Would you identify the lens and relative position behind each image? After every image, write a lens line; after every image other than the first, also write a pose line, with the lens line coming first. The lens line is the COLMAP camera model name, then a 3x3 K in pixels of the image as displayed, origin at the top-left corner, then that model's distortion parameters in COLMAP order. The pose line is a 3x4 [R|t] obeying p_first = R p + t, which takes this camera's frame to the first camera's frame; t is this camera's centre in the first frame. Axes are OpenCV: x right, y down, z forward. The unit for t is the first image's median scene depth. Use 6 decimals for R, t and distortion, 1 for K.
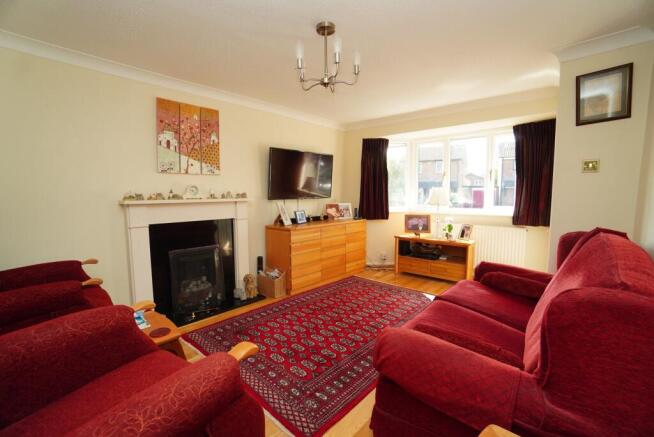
lens RADIAL K [[290.8, 0, 327.7], [0, 290.8, 219.1], [0, 0, 1]] dist [-0.003541, -0.000251]
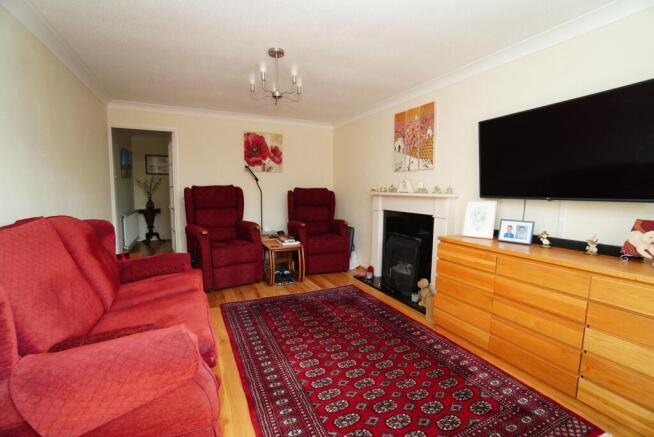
lens RADIAL K [[290.8, 0, 327.8], [0, 290.8, 217.7], [0, 0, 1]] dist [-0.003541, -0.000251]
pose [[-0.354767, 0.092156, -0.930402, 0.714269], [-0.097905, 0.985998, 0.134994, -0.095130], [0.929815, 0.138982, -0.340776, 1.112245]]
